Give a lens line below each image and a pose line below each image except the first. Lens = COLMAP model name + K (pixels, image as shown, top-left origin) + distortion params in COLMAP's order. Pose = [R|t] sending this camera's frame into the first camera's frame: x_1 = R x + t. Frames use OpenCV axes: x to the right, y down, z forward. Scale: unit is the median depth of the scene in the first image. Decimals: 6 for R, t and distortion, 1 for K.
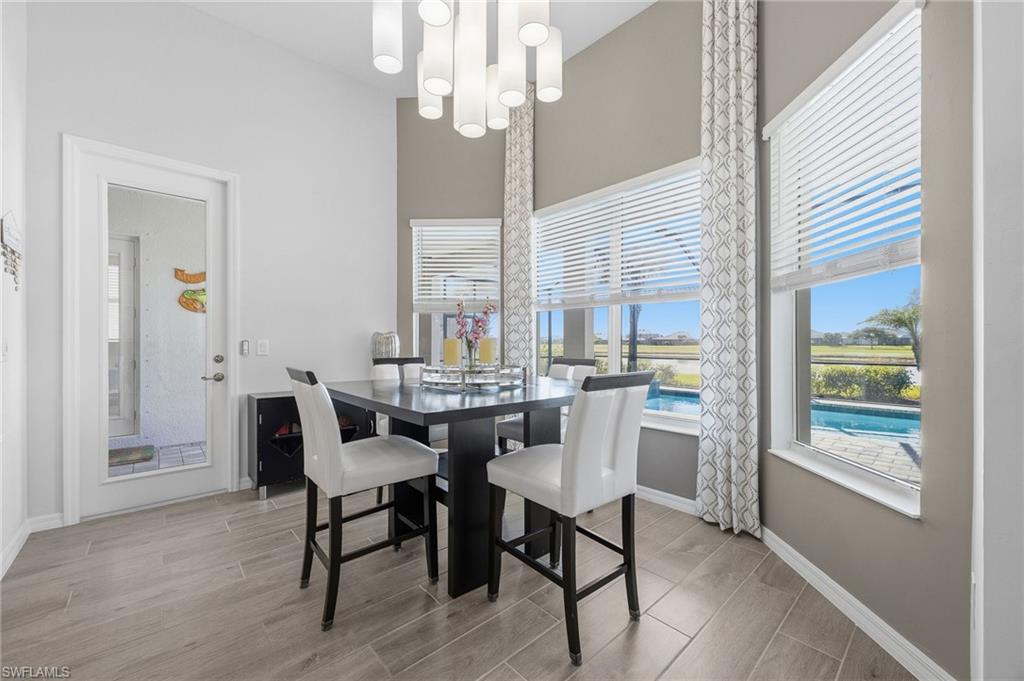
lens RADIAL K [[396.0, 0, 511.5], [0, 396.0, 343.0], [0, 0, 1]] dist [-0.002237, -0.000392]
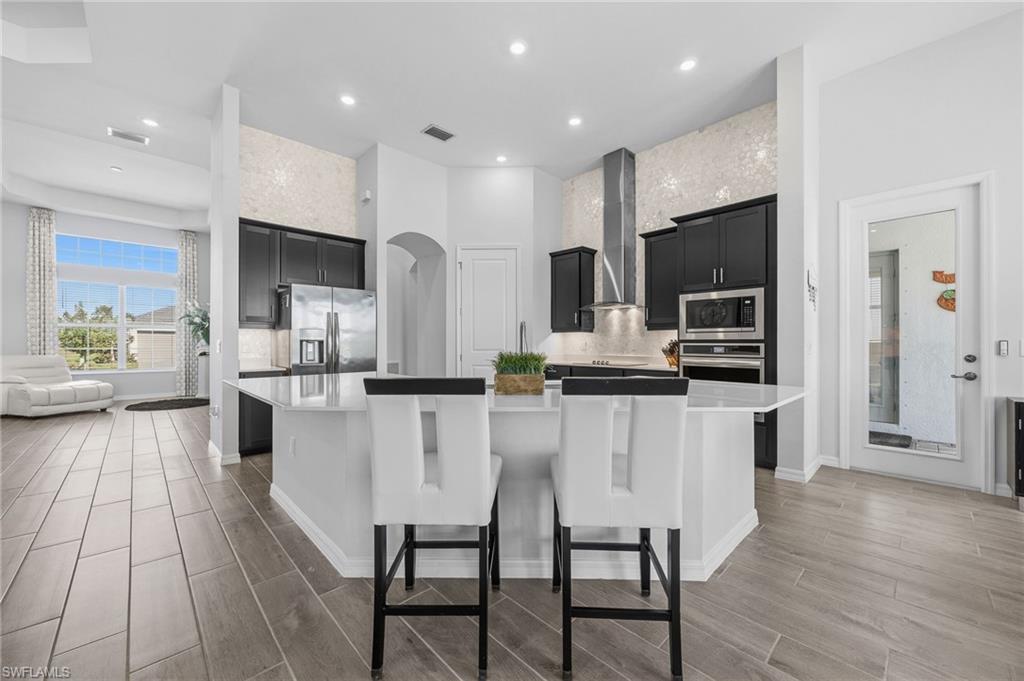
lens RADIAL K [[396.0, 0, 511.5], [0, 396.0, 343.0], [0, 0, 1]] dist [-0.002237, -0.000392]
pose [[0.026362, -0.000786, -0.999652, 0.249078], [-0.000583, 1.000000, -0.000802, 0.001466], [0.999652, 0.000604, 0.026362, -0.214292]]
